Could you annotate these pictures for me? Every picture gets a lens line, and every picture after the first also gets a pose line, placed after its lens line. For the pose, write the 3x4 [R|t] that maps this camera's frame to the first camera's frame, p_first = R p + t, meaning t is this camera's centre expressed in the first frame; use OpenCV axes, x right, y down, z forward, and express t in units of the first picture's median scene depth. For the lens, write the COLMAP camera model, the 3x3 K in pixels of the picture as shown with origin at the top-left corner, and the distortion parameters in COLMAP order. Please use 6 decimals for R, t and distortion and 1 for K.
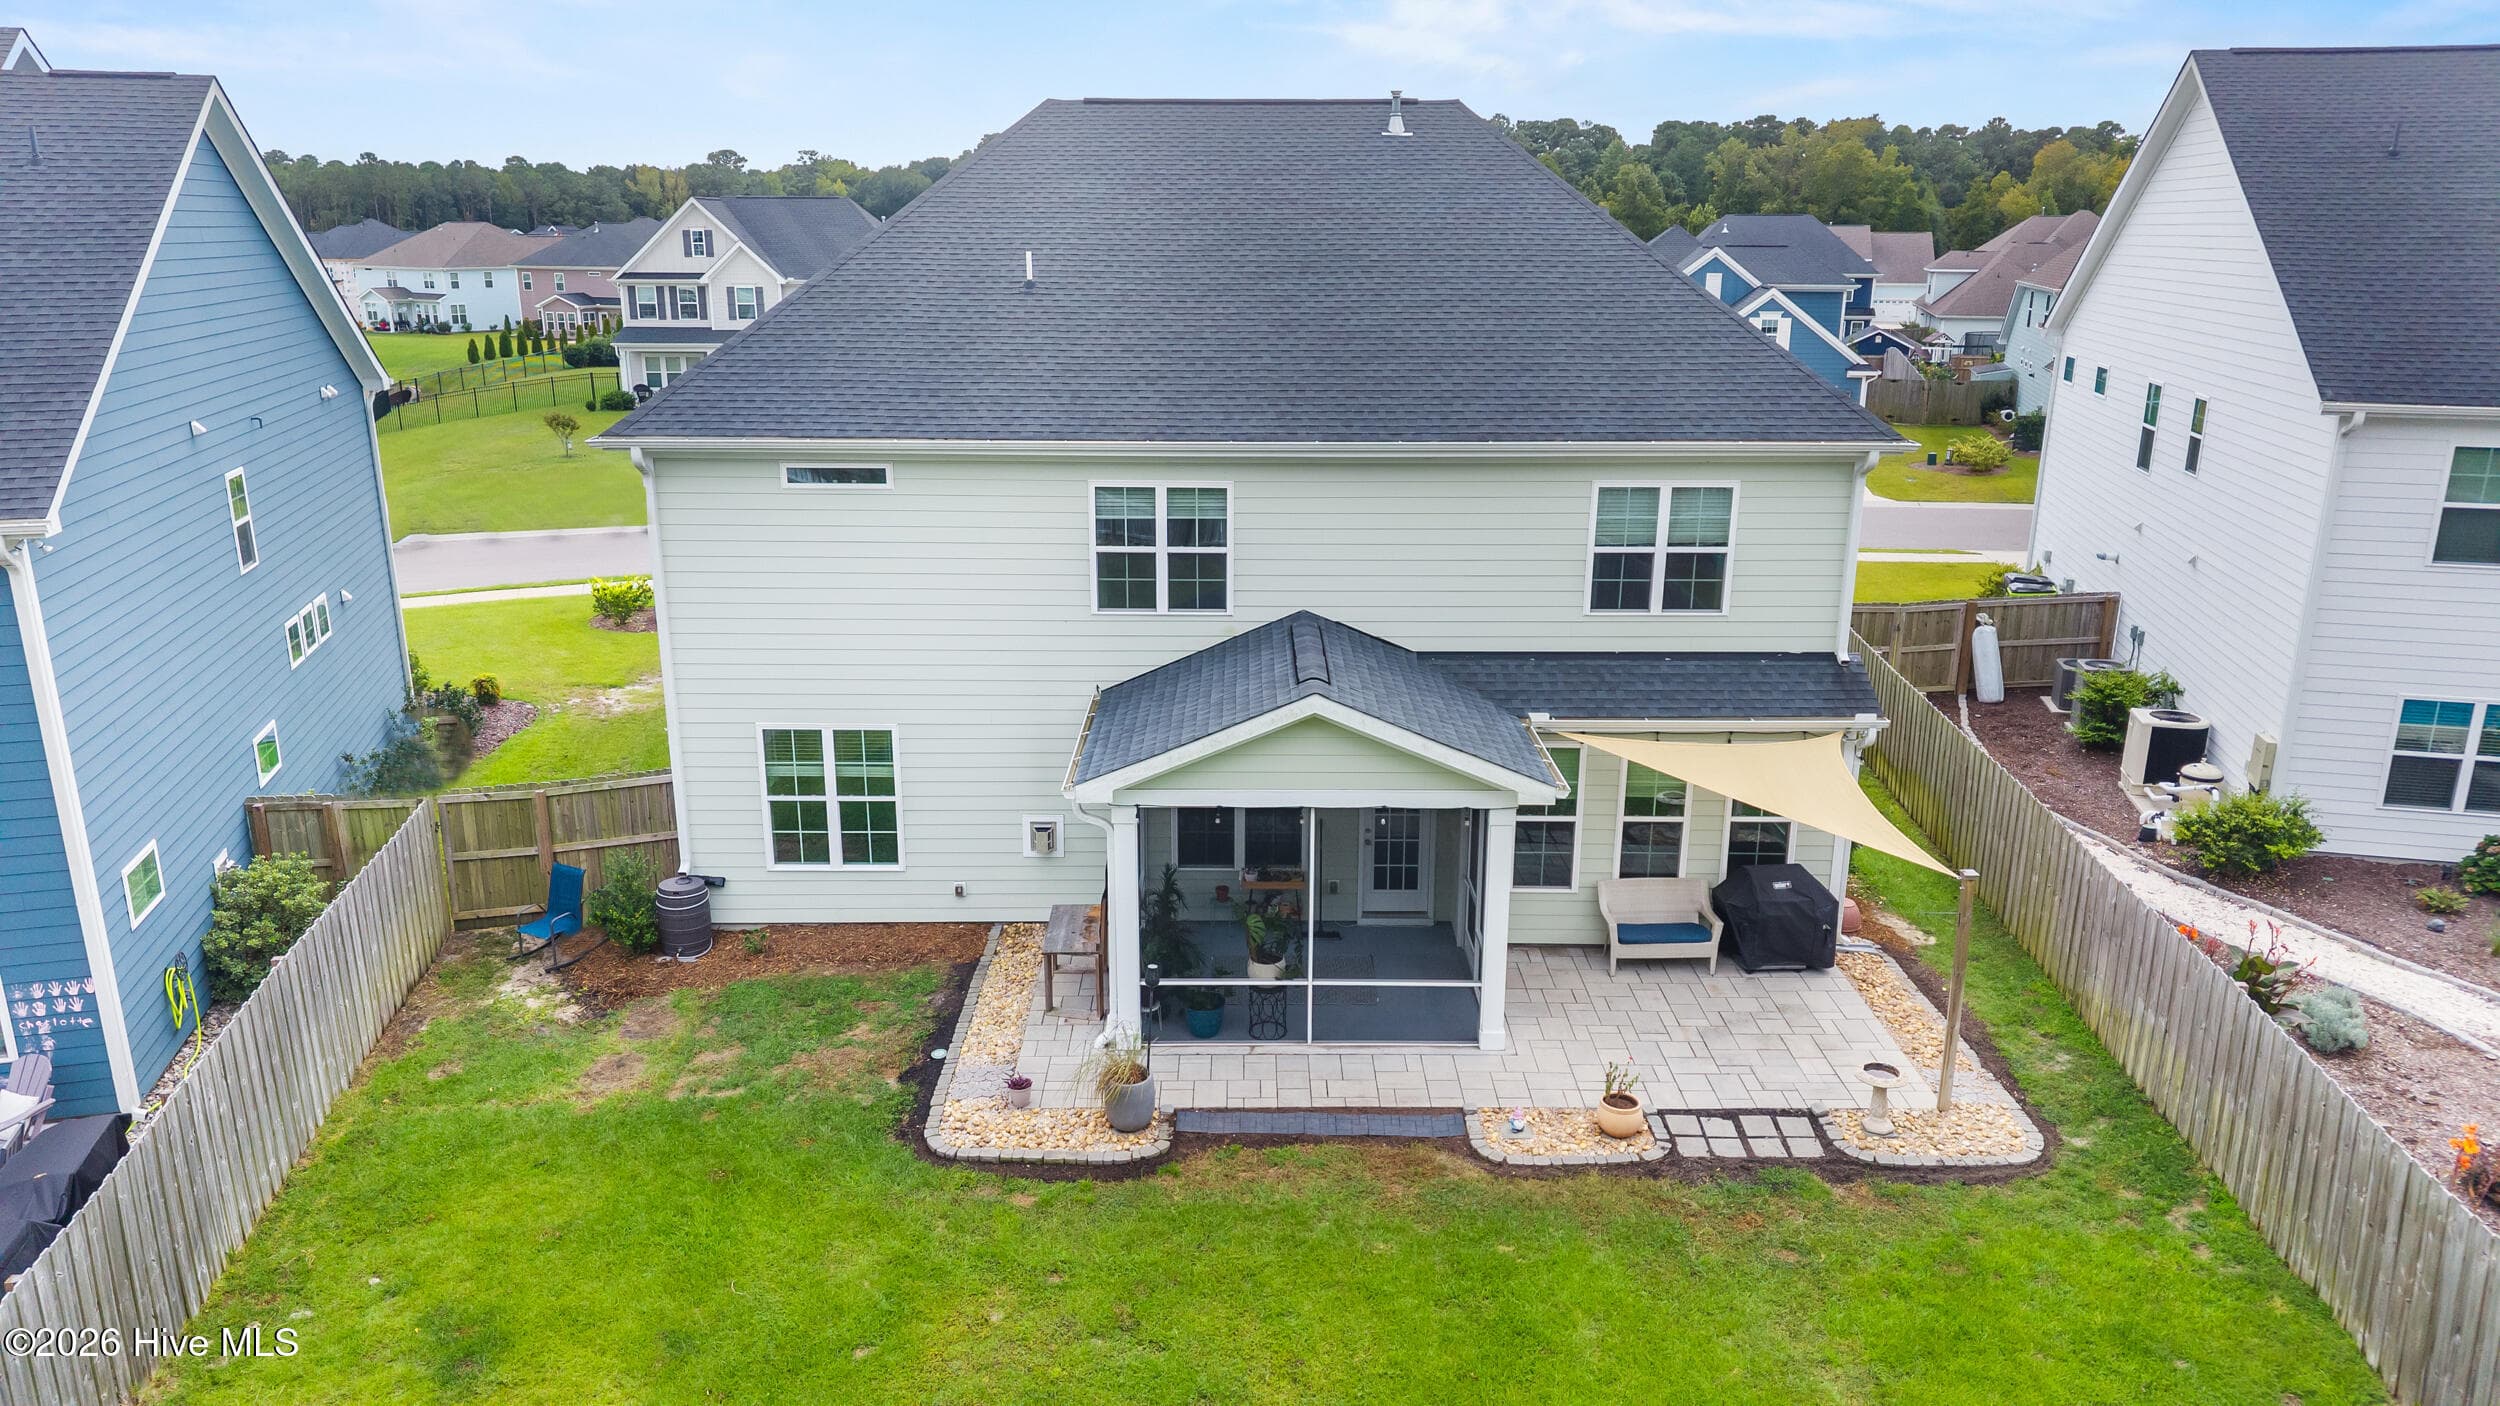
lens RADIAL K [[1649.6, 0, 1250.0], [0, 1649.6, 703.0], [0, 0, 1]] dist [0.044264, -0.060738]
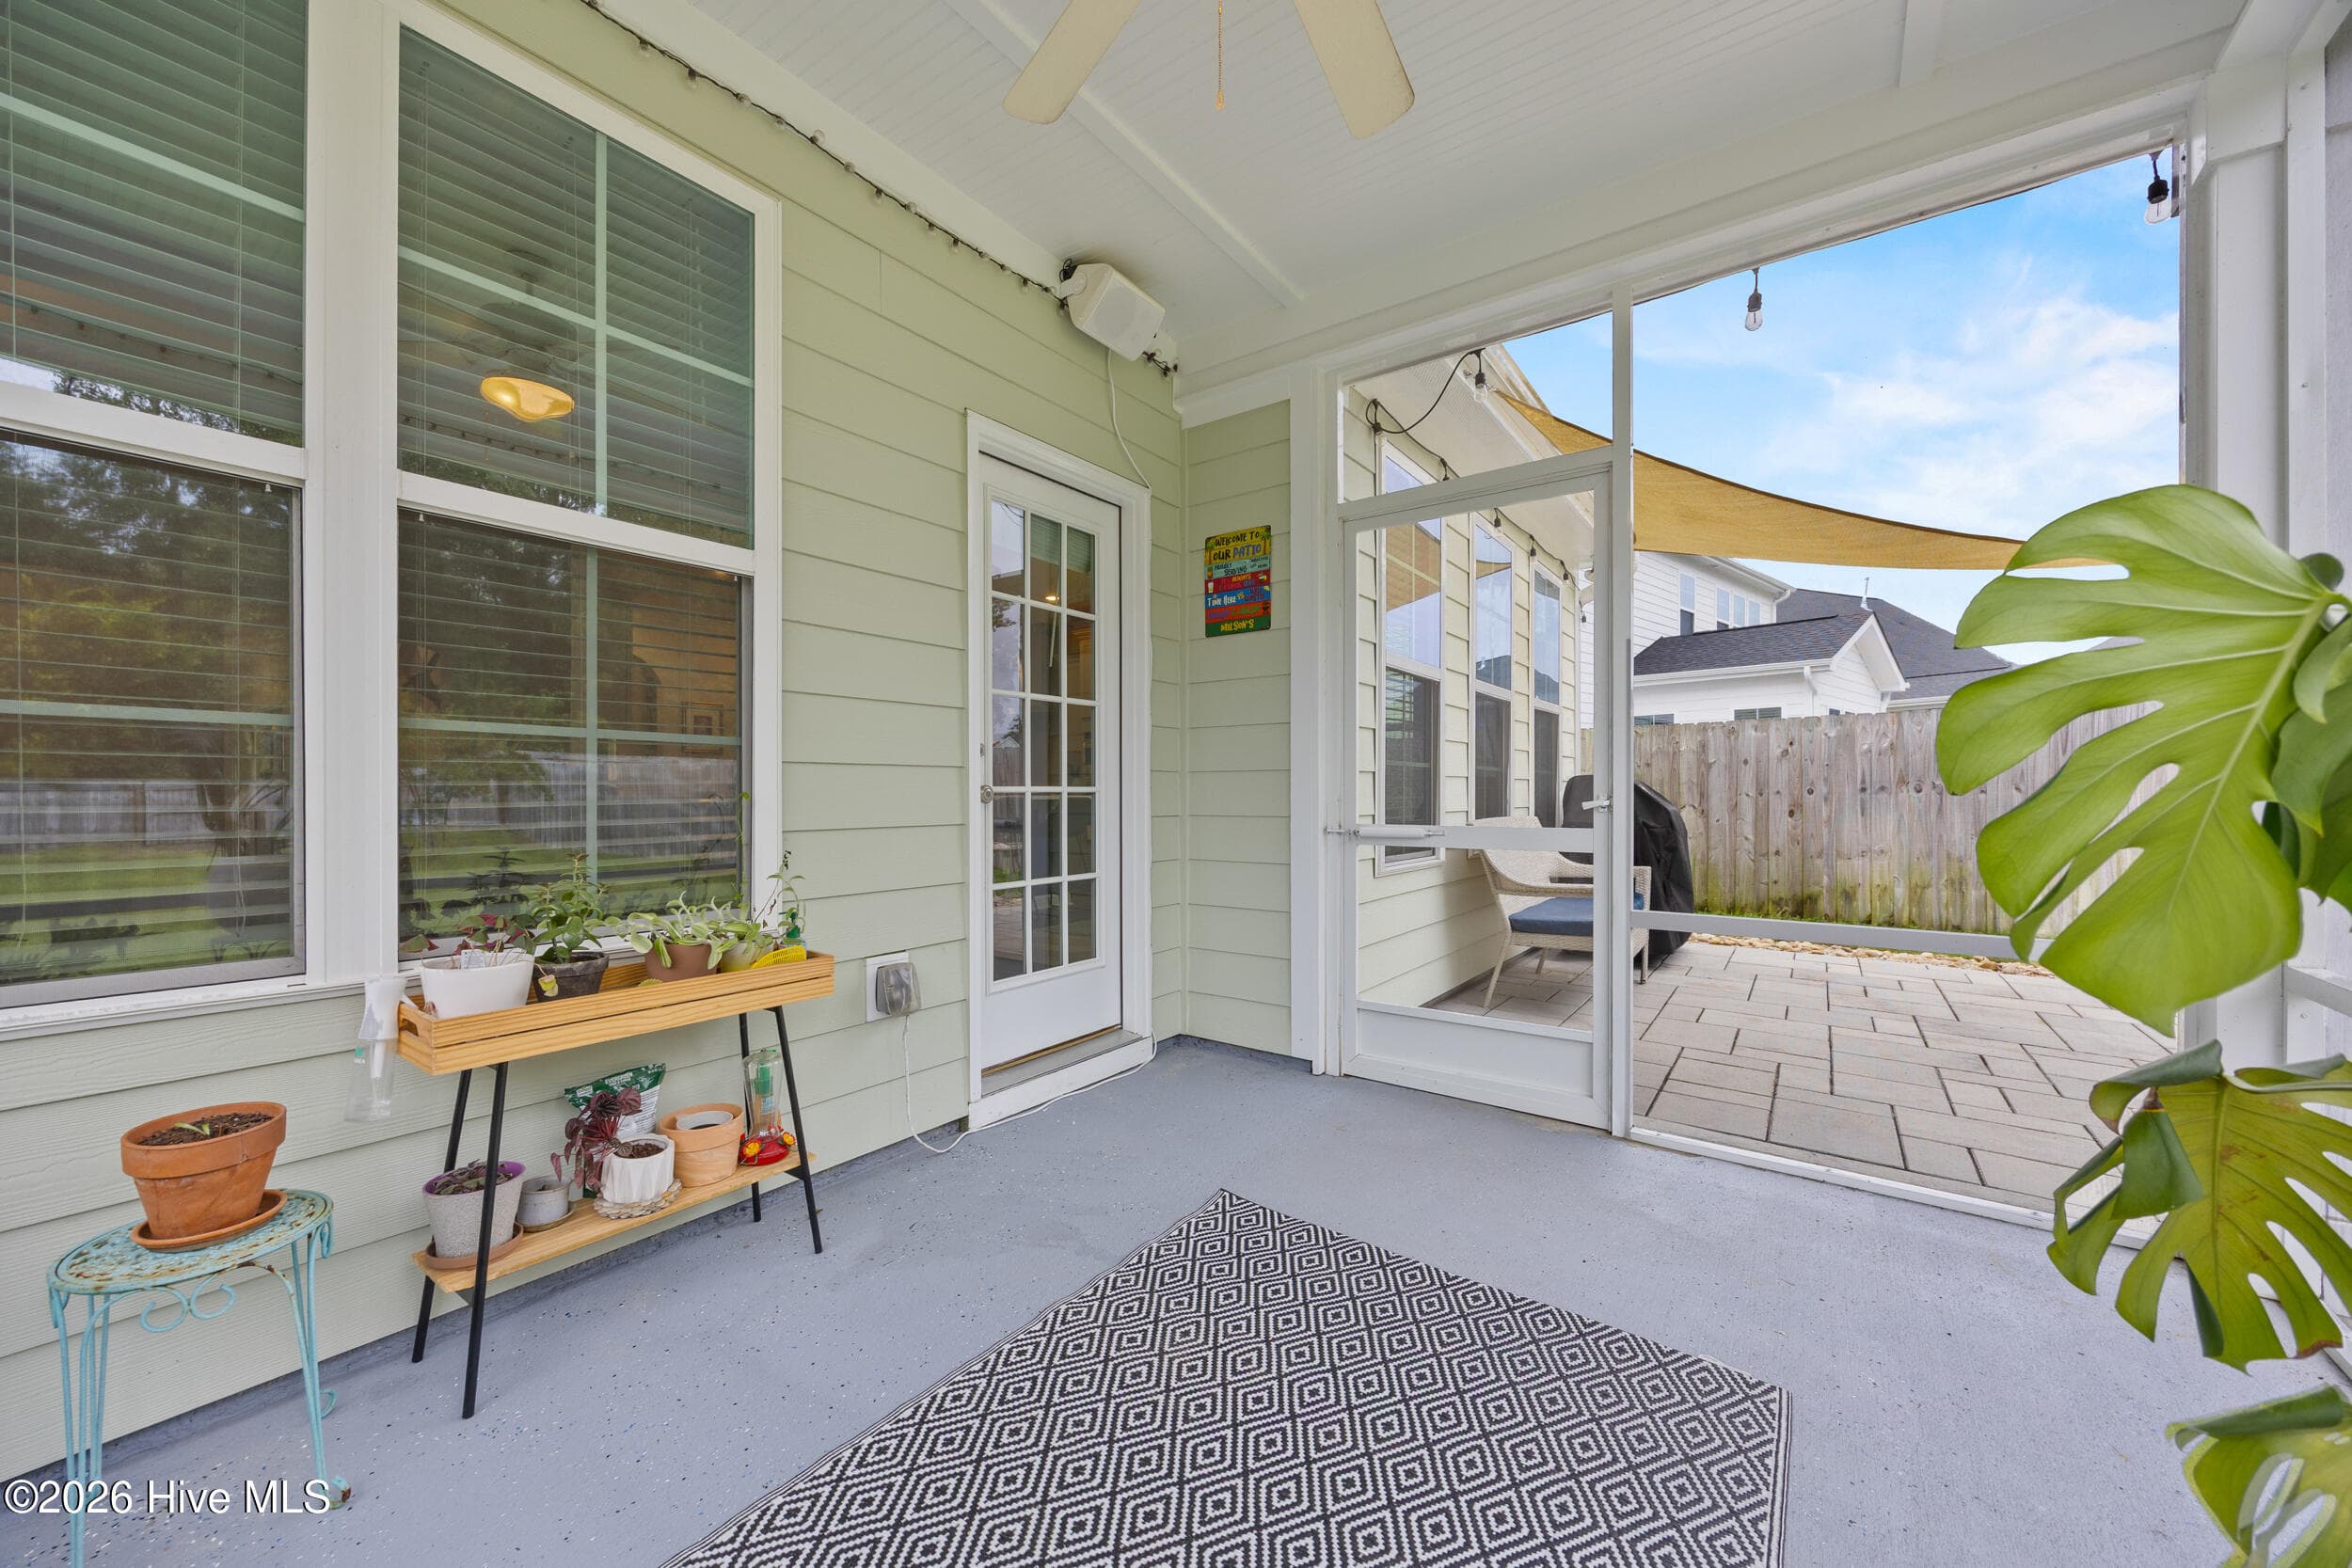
lens RADIAL K [[881.0, 0, 1168.1], [0, 881.0, 788.9], [0, 0, 1]] dist [-0.012072, 0.000139]
pose [[0.602993, -0.006114, 0.797723, -0.025559], [0.220878, 0.962157, -0.159586, 0.118602], [-0.766559, 0.272429, 0.581524, 0.935730]]
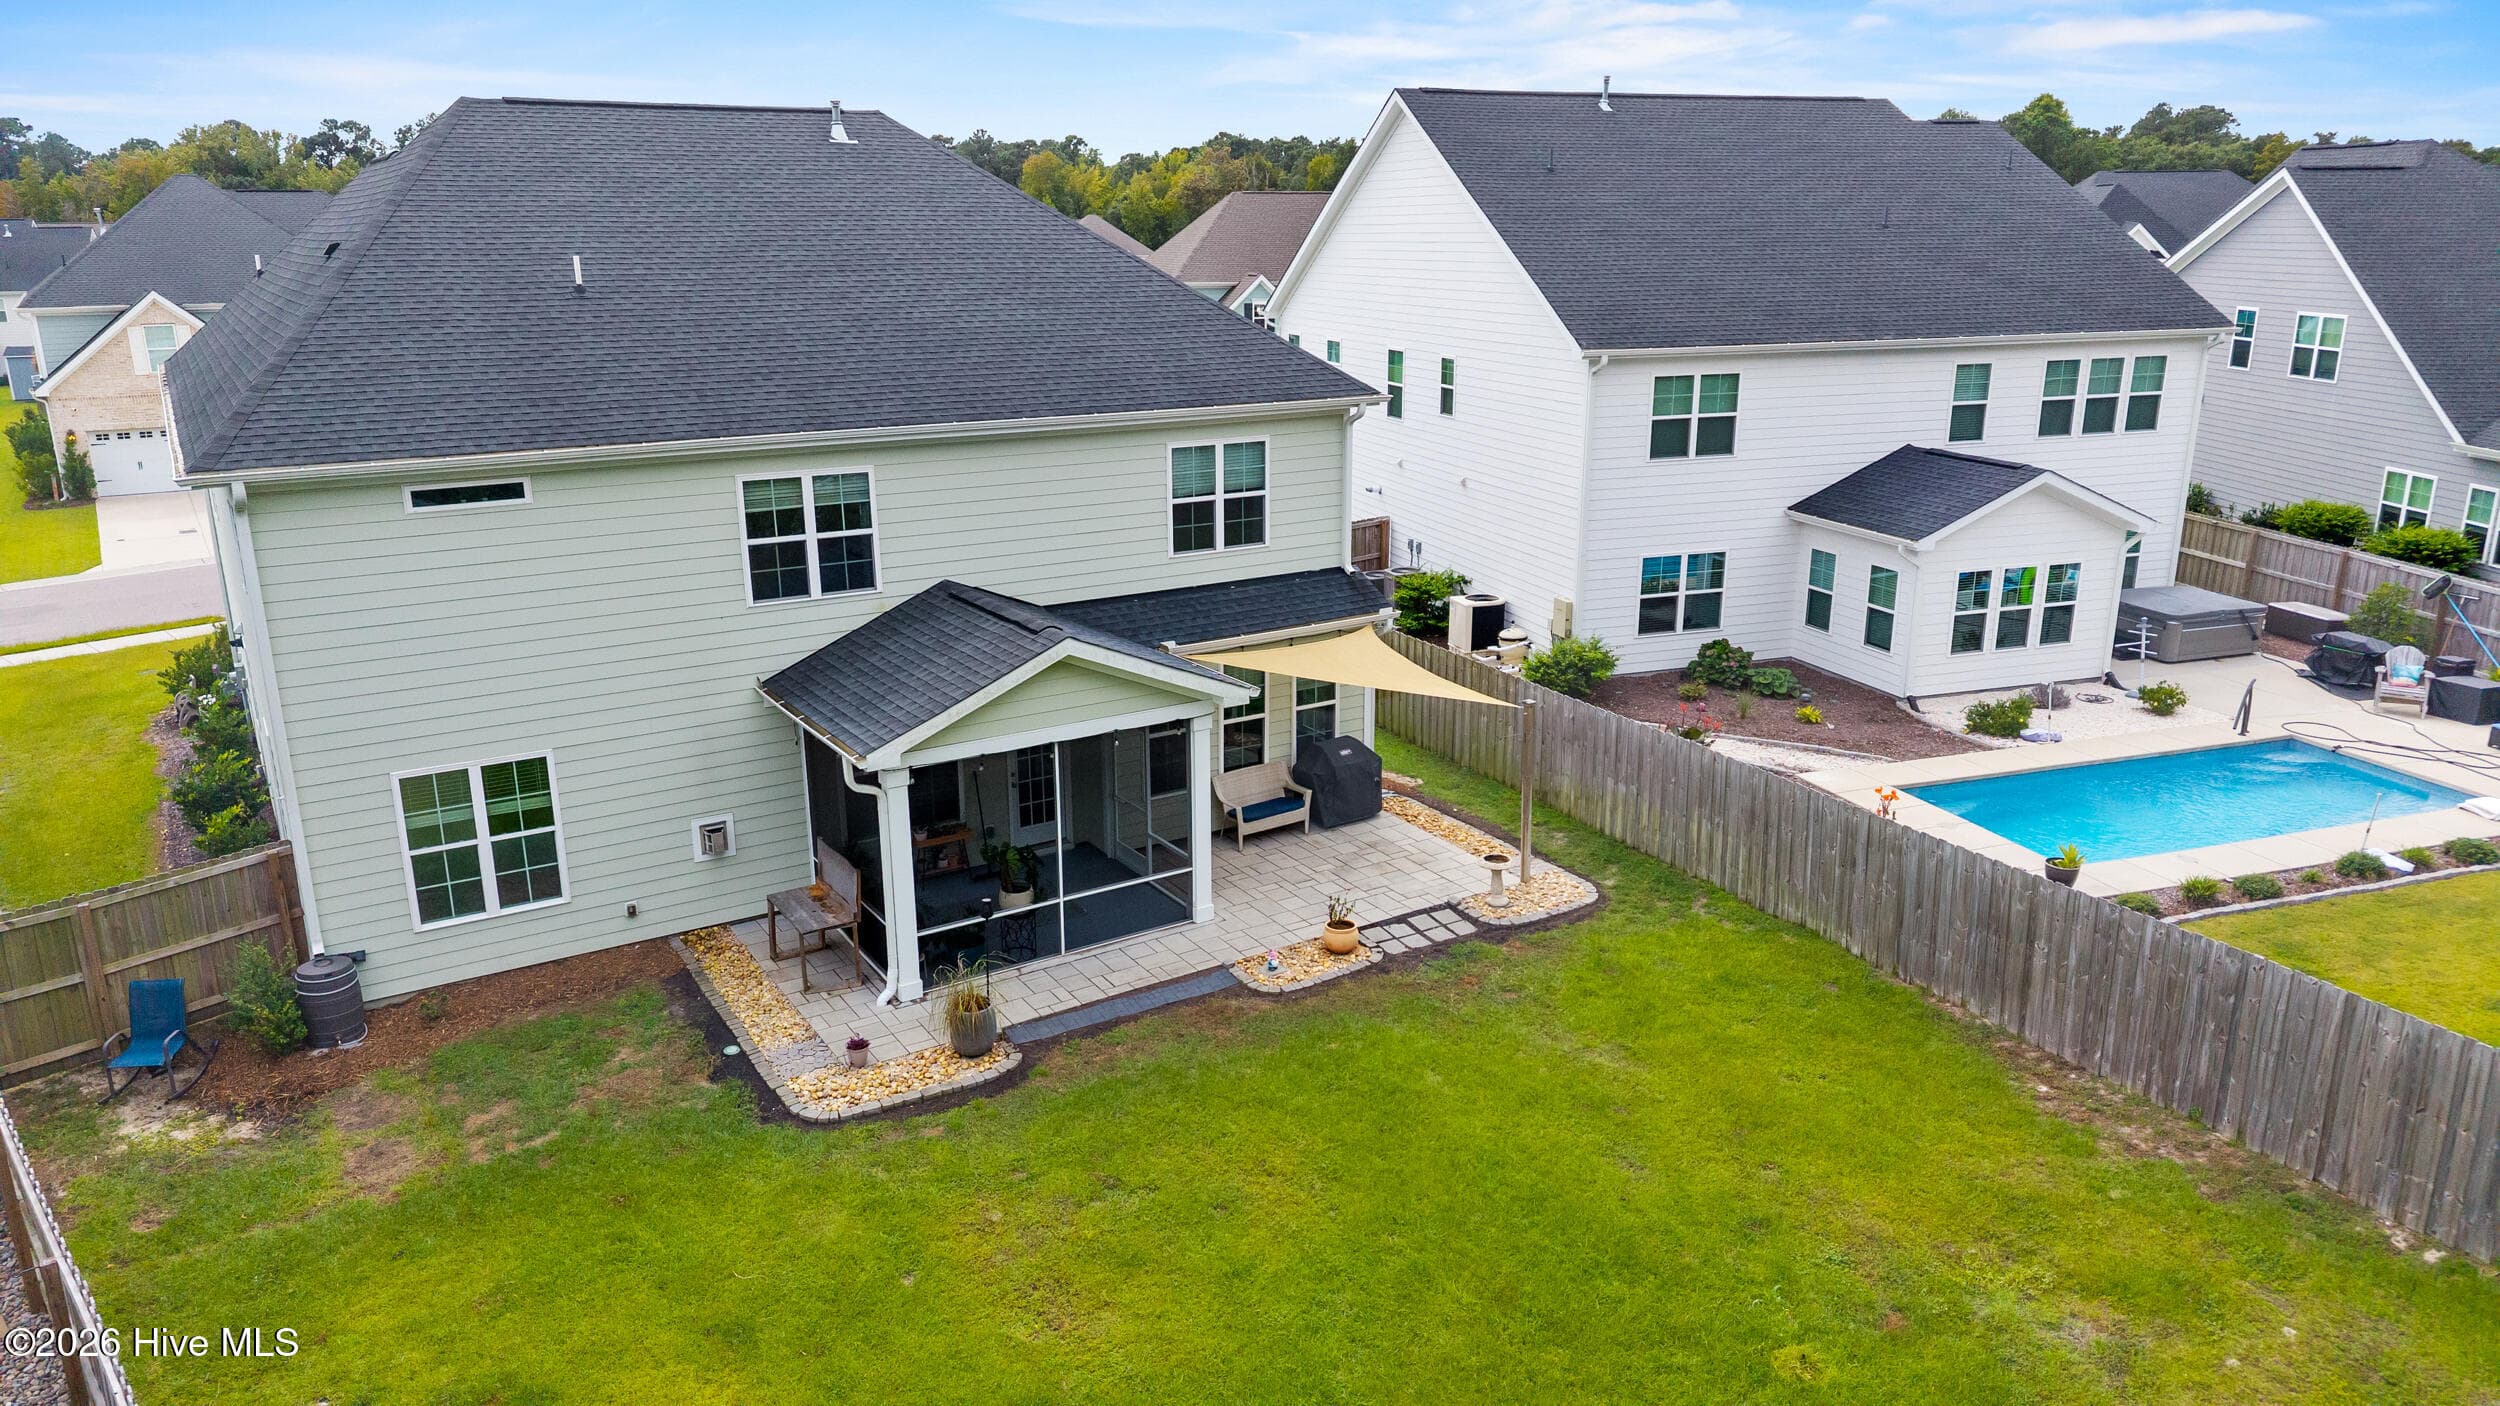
lens RADIAL K [[1639.6, 0, 1258.5], [0, 1639.6, 709.5], [0, 0, 1]] dist [0.037208, -0.064514]
pose [[0.842244, -0.156661, 0.515832, -0.364175], [0.154919, 0.986820, 0.046753, 0.009448], [-0.516358, 0.040535, 0.855413, -0.027105]]
